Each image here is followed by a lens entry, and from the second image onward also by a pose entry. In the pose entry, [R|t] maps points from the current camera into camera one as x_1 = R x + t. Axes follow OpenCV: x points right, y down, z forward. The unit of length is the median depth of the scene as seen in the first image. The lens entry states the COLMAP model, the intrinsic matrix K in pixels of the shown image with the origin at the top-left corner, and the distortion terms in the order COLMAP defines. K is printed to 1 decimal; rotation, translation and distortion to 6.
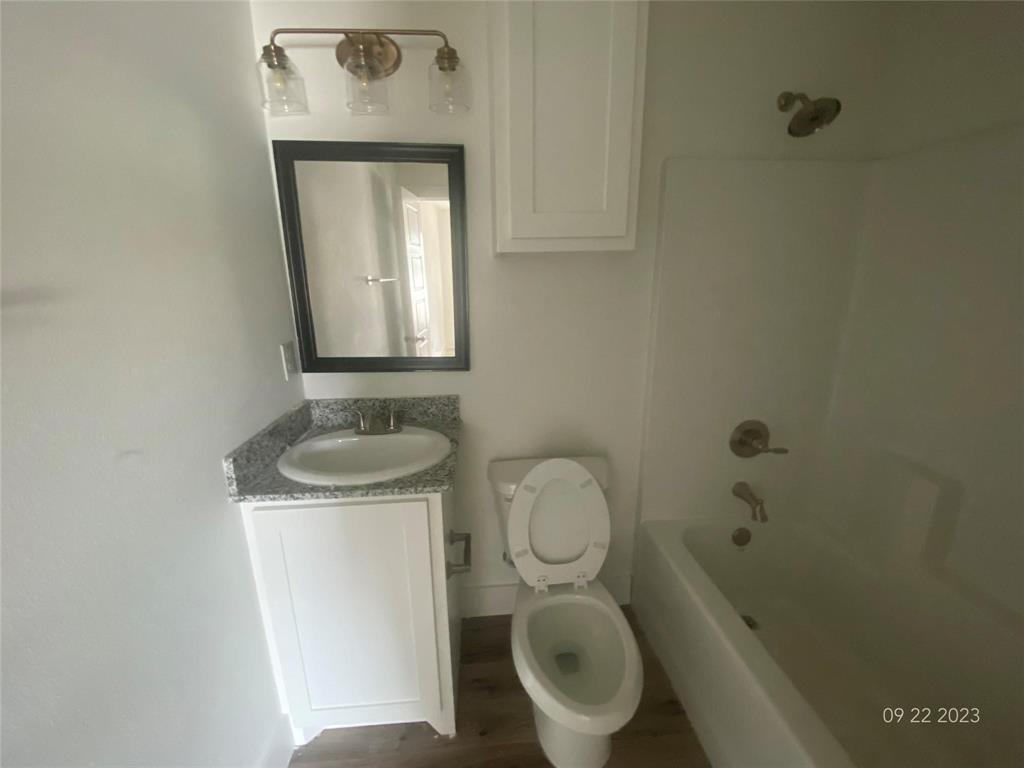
lens RADIAL K [[422.9, 0, 512.0], [0, 422.9, 384.0], [0, 0, 1]] dist [-0.003111, -0.000345]
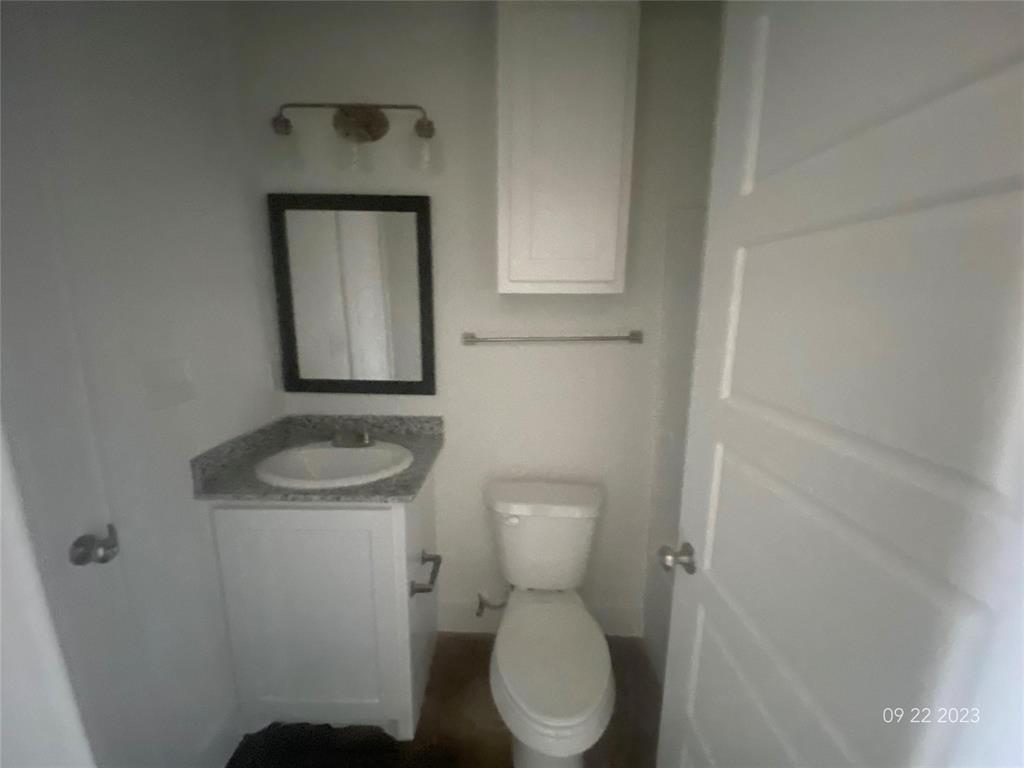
lens RADIAL K [[378.3, 0, 512.0], [0, 378.3, 384.0], [0, 0, 1]] dist [0.000636, 0.000065]
pose [[0.997208, 0.043899, -0.060414, 0.177742], [-0.047699, 0.996875, -0.062962, -0.005444], [0.057461, 0.065668, 0.996186, 0.009323]]
